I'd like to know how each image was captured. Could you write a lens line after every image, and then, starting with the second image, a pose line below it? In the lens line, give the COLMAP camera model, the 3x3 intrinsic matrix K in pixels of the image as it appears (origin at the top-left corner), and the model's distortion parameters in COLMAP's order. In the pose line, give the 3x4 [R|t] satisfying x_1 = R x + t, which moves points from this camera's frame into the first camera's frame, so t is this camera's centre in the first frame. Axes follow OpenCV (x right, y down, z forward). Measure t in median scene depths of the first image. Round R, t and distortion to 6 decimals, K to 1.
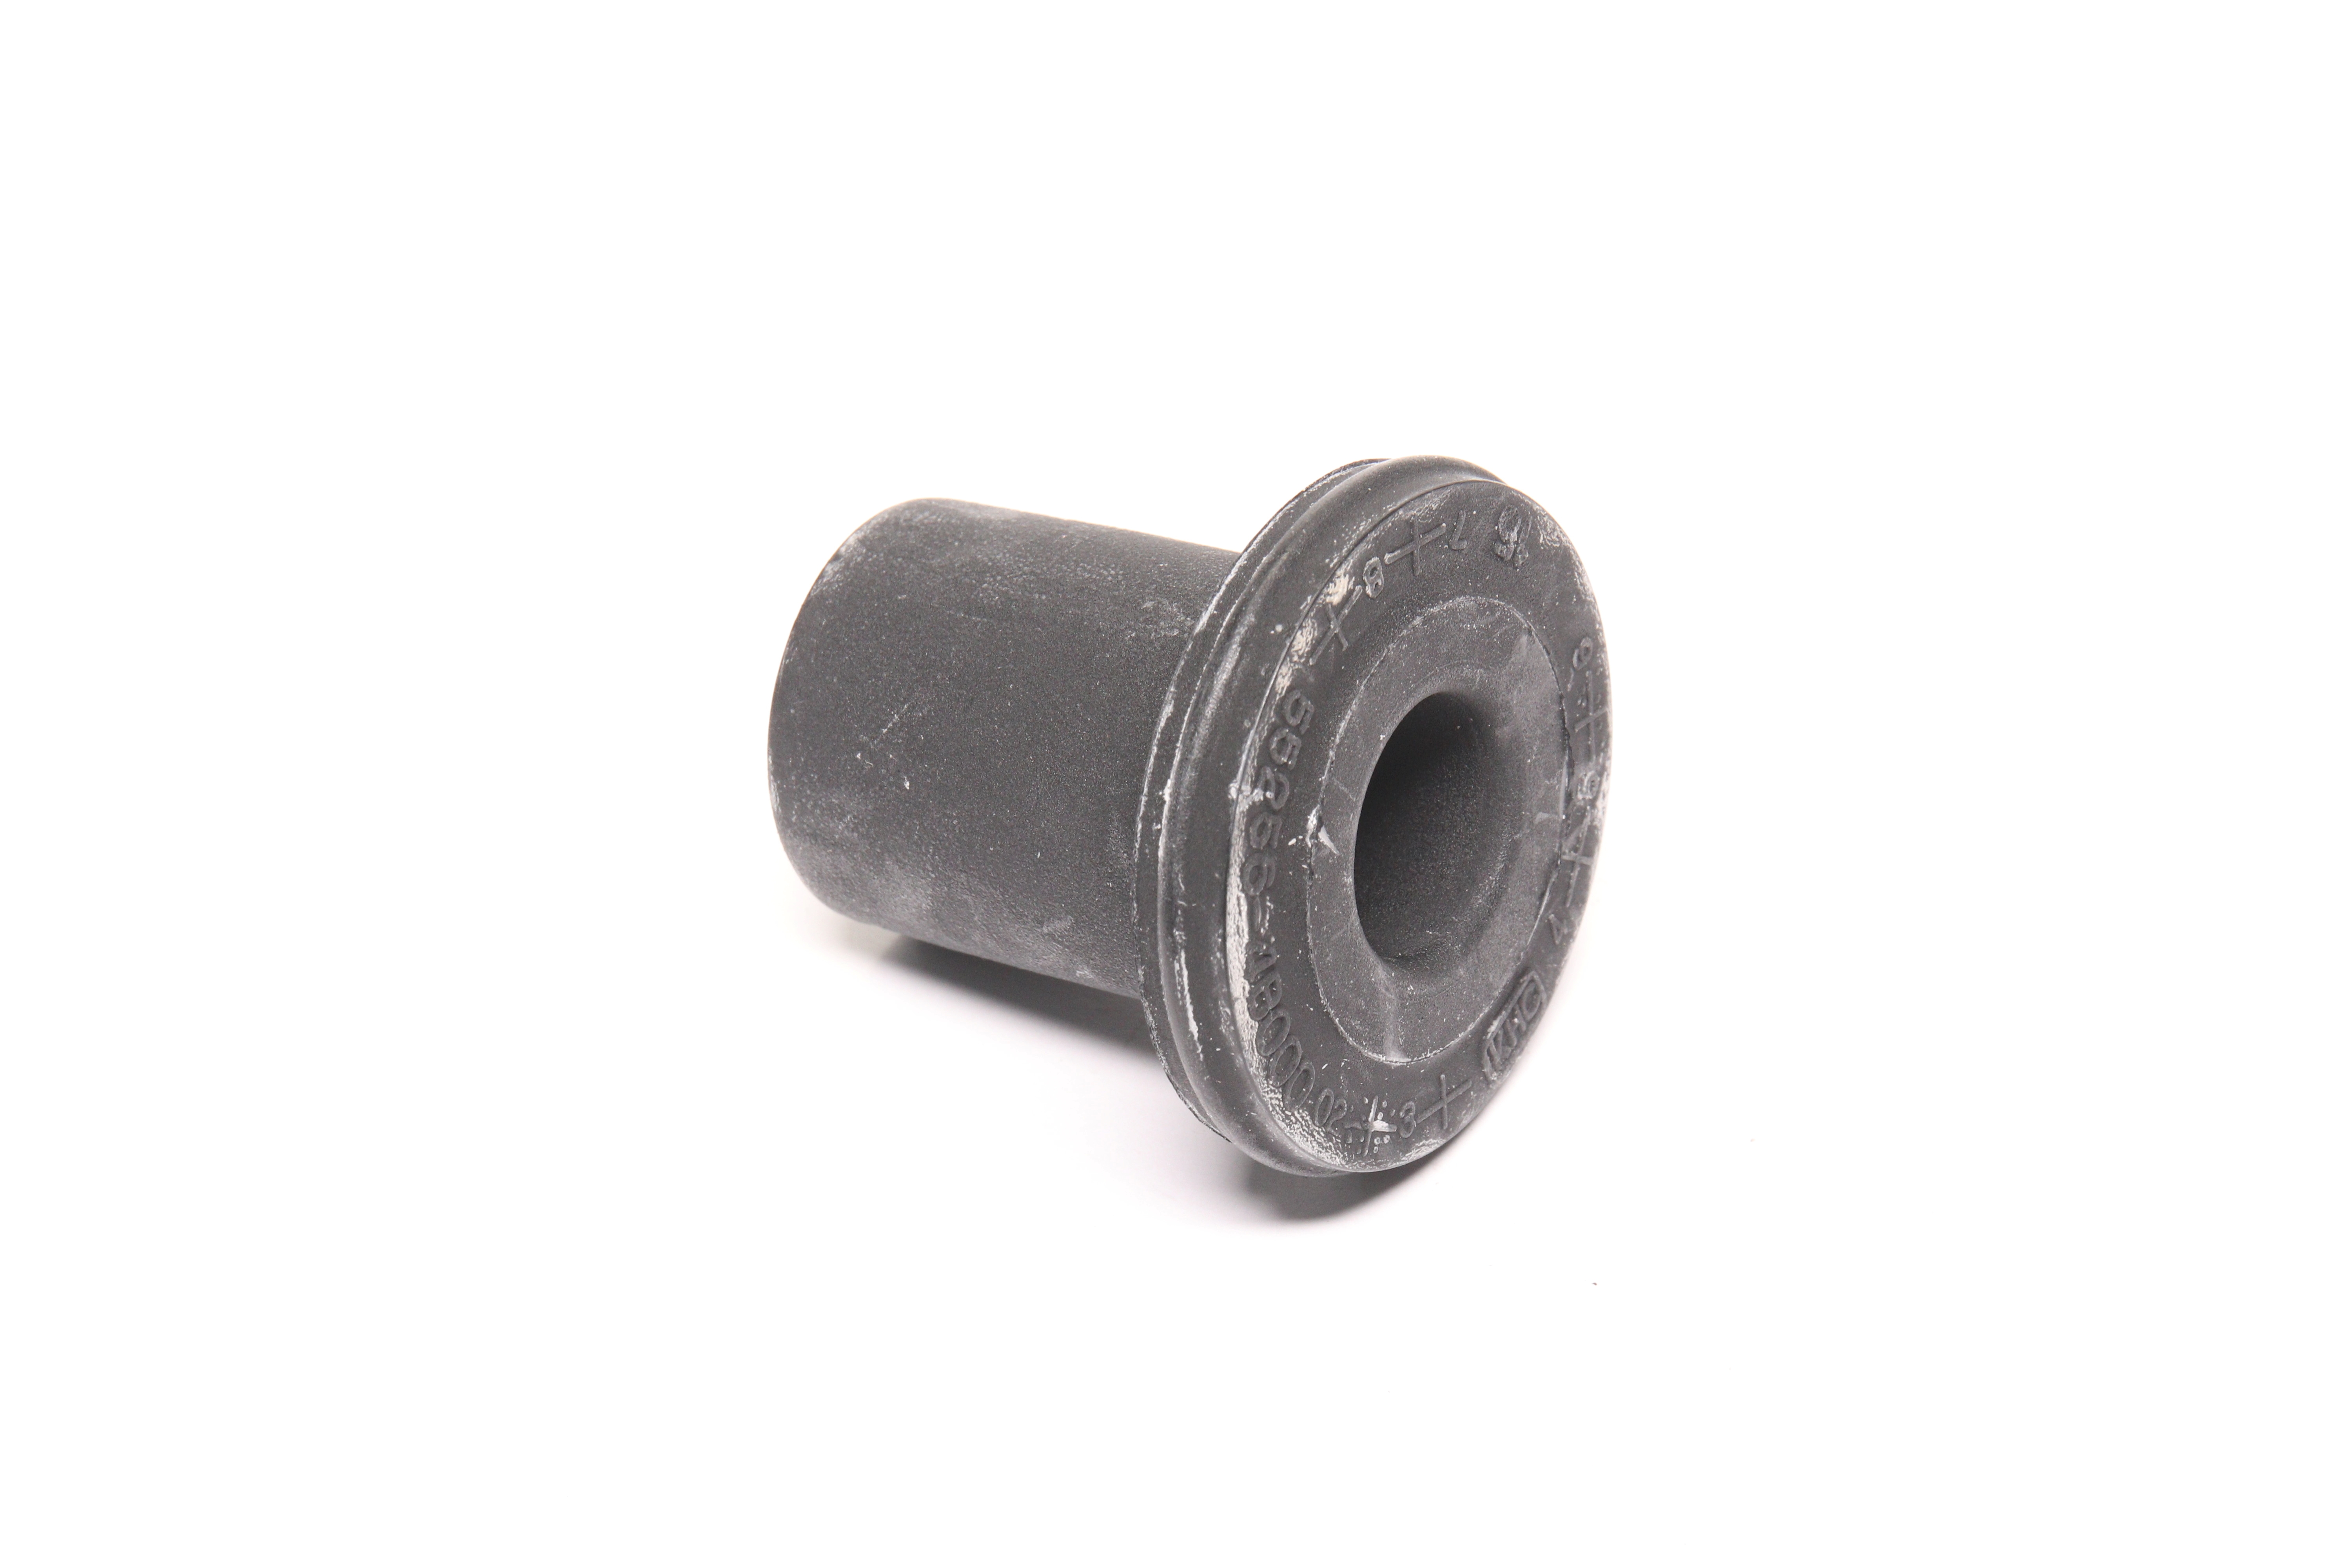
lens RADIAL K [[7394.1, 0, 1175.8], [0, 7394.1, 784.1], [0, 0, 1]] dist [-0.044898, 0.000000]
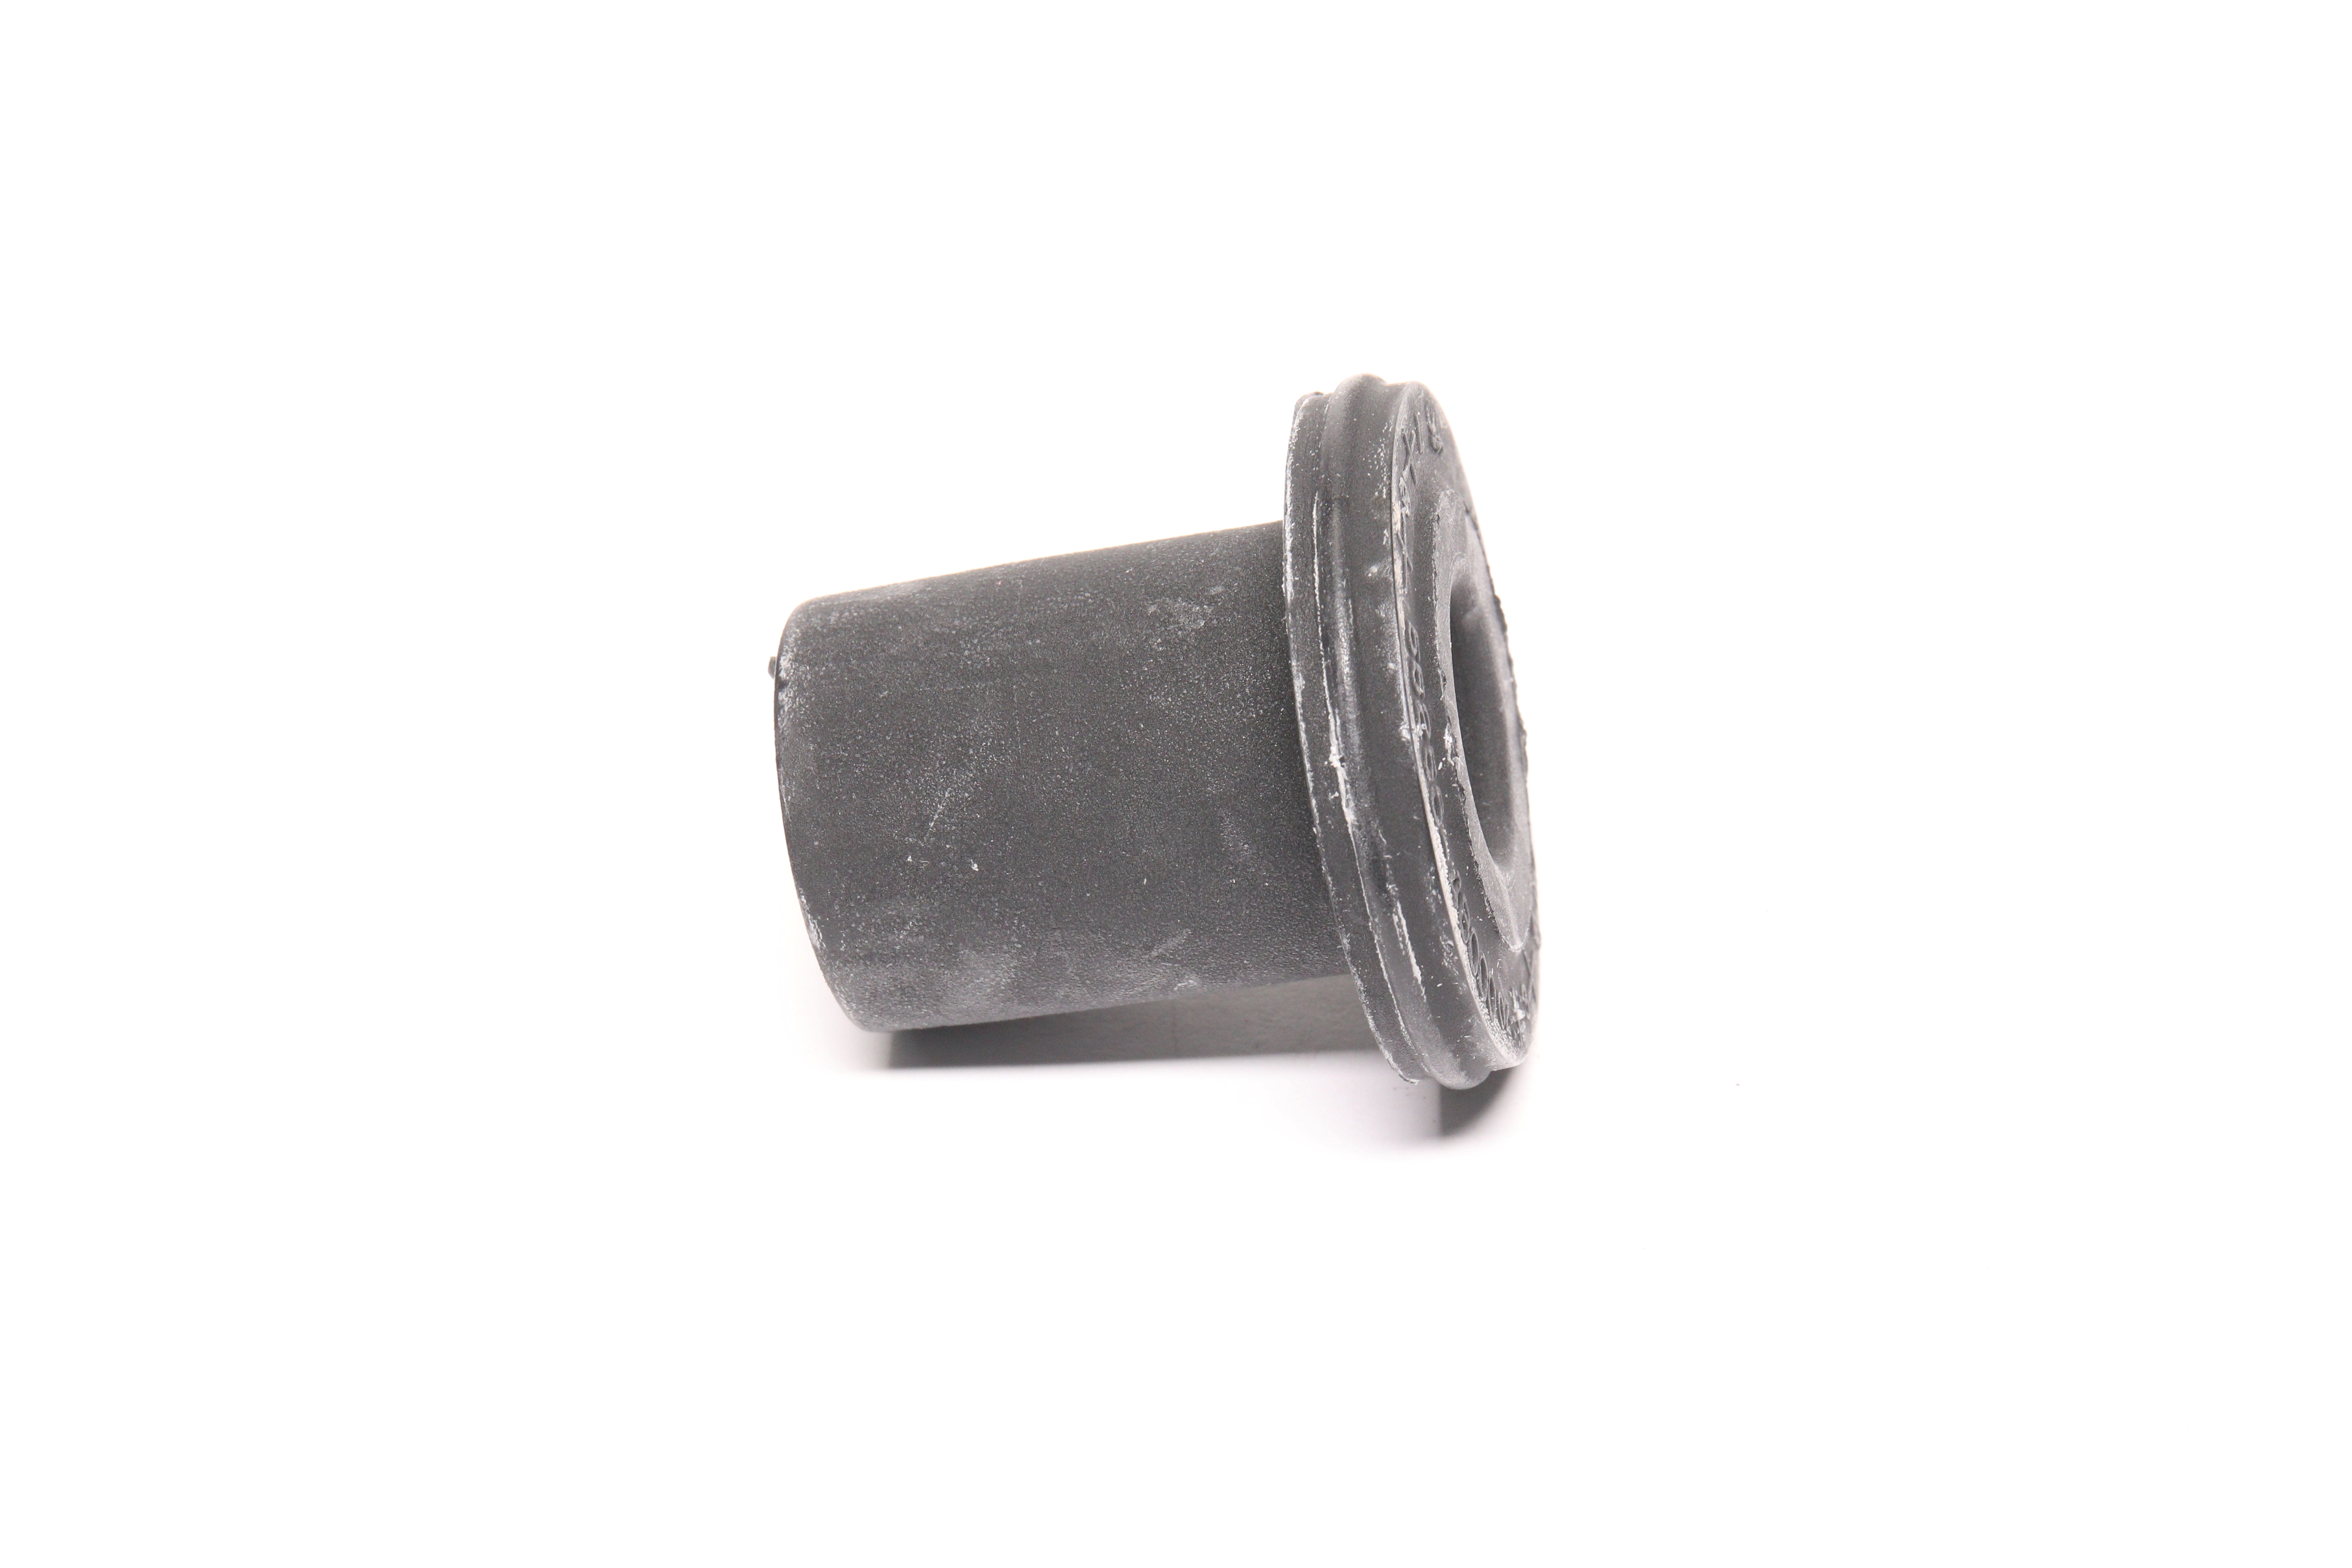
lens RADIAL K [[7394.1, 0, 1175.6], [0, 7394.1, 784.0], [0, 0, 1]] dist [-0.044898, 0.000000]
pose [[0.839499, -0.340671, 0.423303, -0.429059], [0.340155, 0.937003, 0.079495, -0.079877], [-0.423718, 0.077253, 0.902494, 0.097680]]
